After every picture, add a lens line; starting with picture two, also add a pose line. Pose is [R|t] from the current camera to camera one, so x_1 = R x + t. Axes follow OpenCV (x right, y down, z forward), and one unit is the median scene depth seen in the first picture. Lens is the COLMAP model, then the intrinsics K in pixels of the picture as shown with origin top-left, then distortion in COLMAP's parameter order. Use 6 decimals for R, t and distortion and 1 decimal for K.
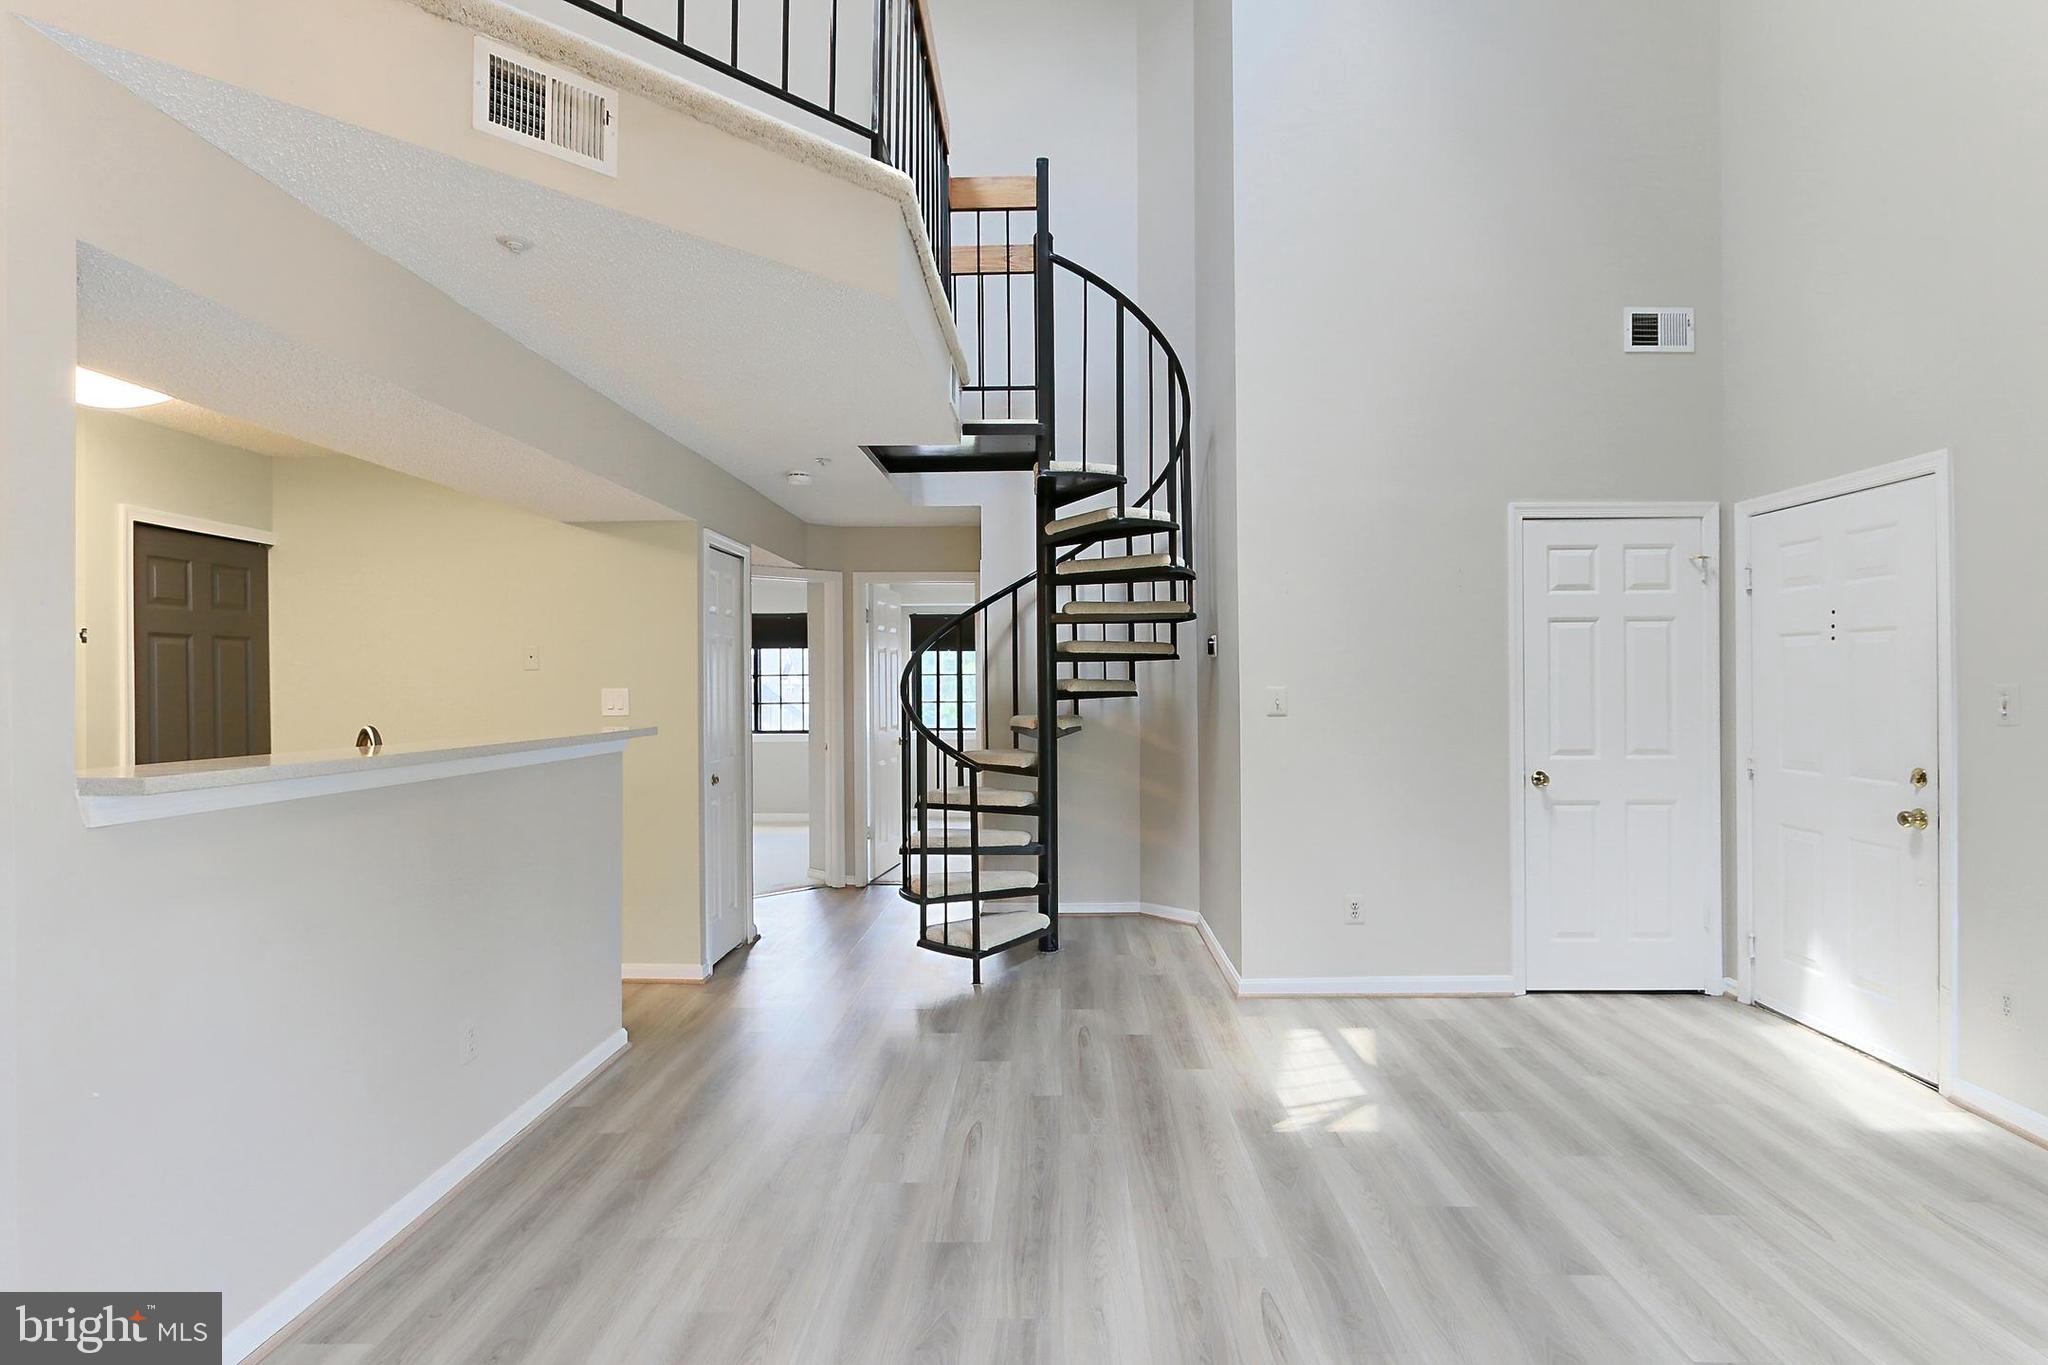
lens RADIAL K [[1051.7, 0, 1054.9], [0, 1051.7, 685.5], [0, 0, 1]] dist [0.002994, 0.000606]
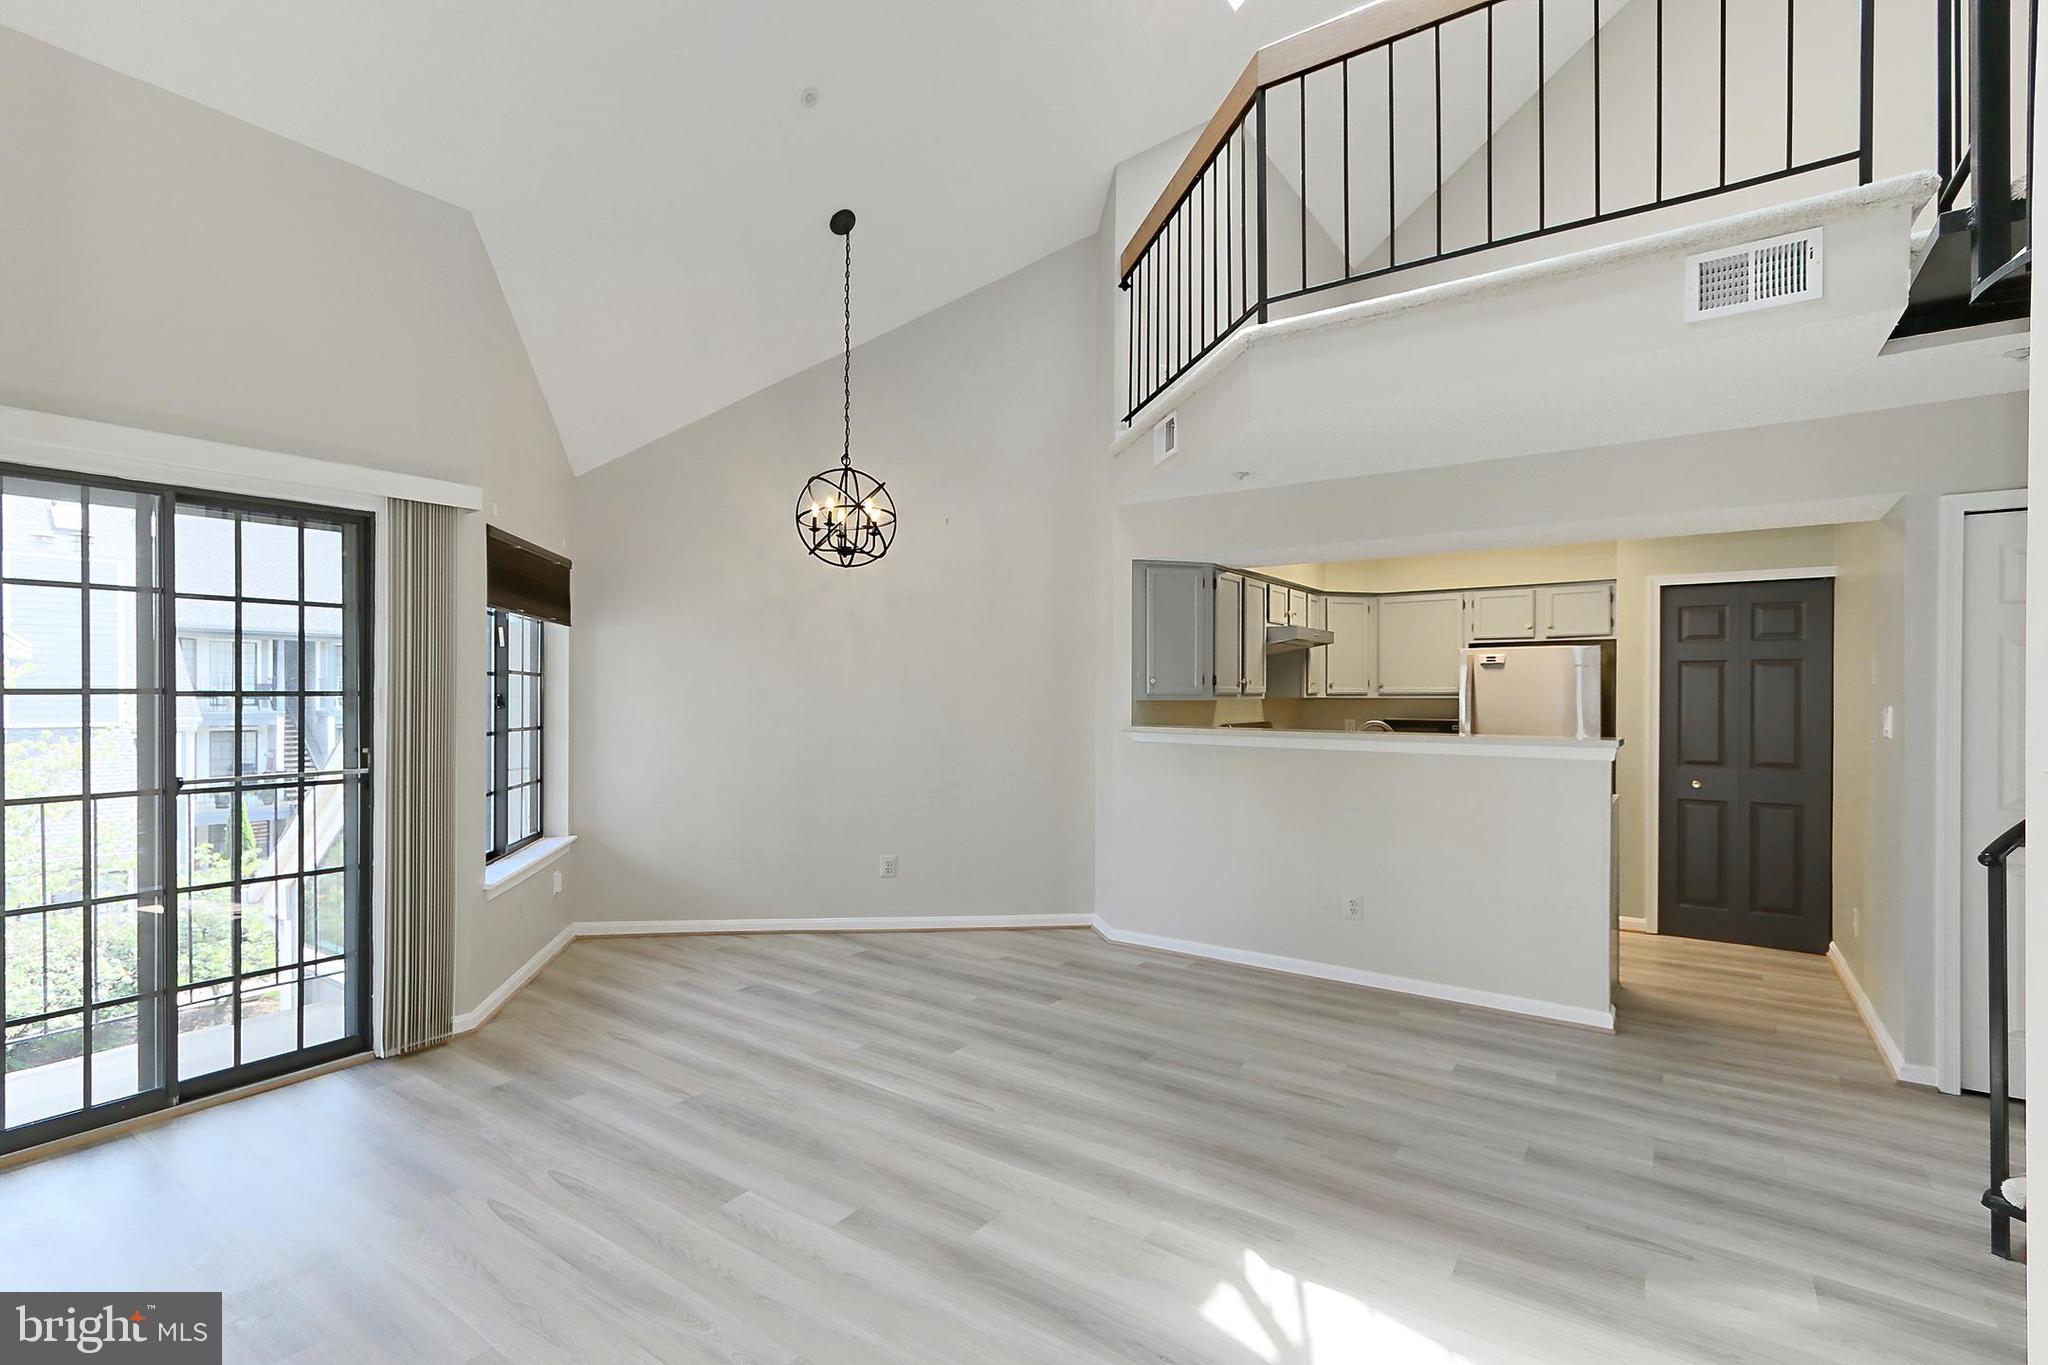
lens RADIAL K [[950.4, 0, 1003.2], [0, 950.4, 671.1], [0, 0, 1]] dist [0.000405, -0.000058]
pose [[-0.573429, -0.022622, -0.818943, 0.889856], [-0.006136, 0.999709, -0.023319, -0.003056], [0.819233, -0.008347, -0.573401, 1.225277]]
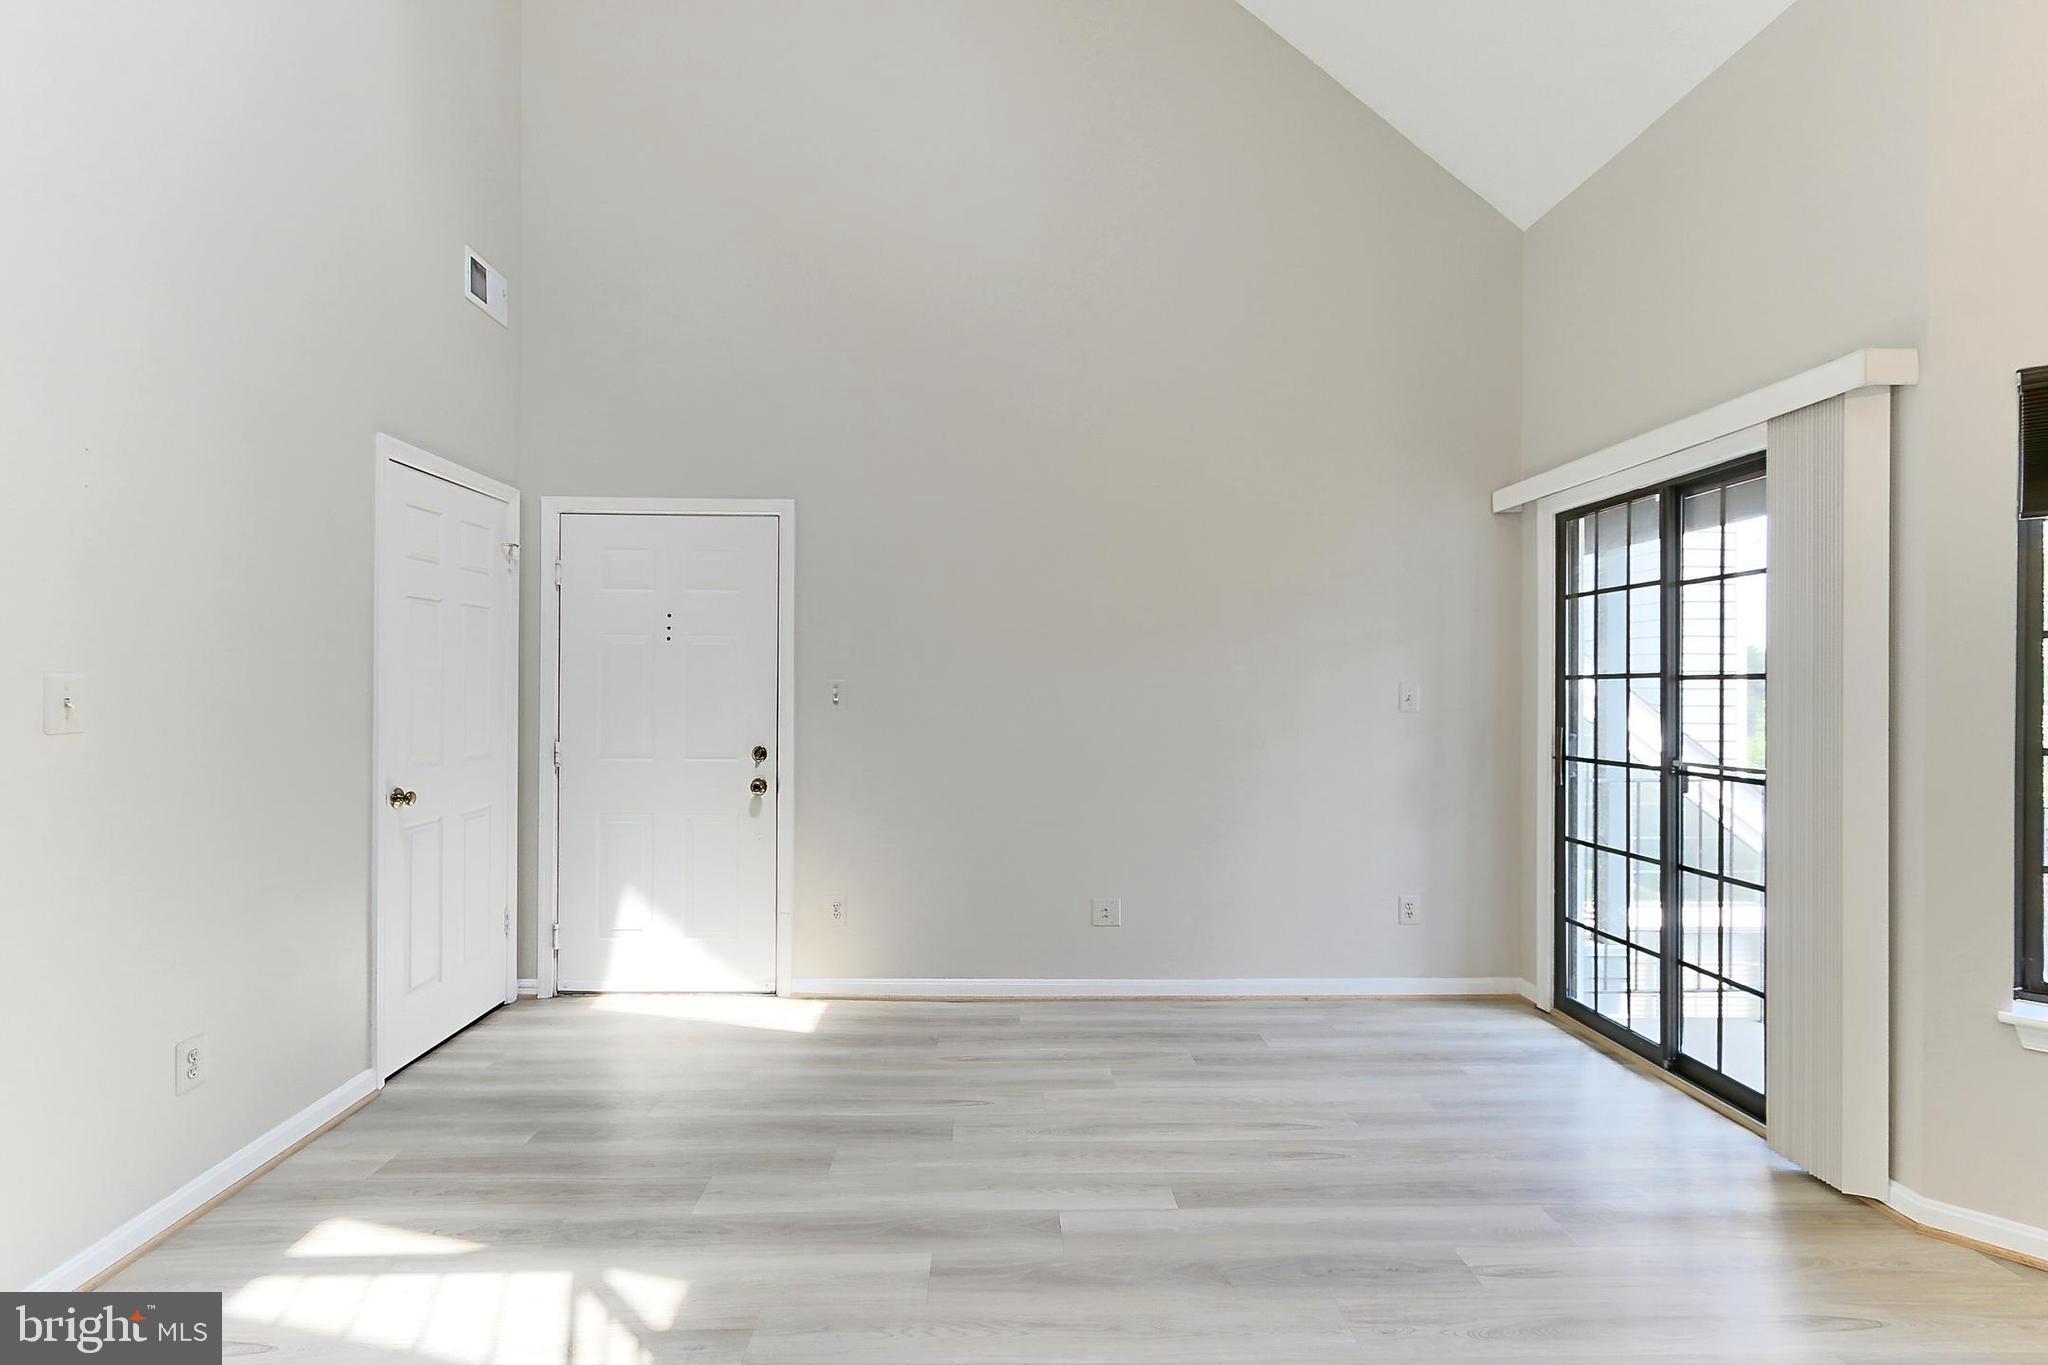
lens RADIAL K [[950.4, 0, 1003.2], [0, 950.4, 671.1], [0, 0, 1]] dist [0.000405, -0.000058]
pose [[-0.026506, 0.011911, 0.999578, -0.342554], [-0.003400, 0.999922, -0.012006, 0.001387], [-0.999643, -0.003717, -0.026463, 0.770684]]
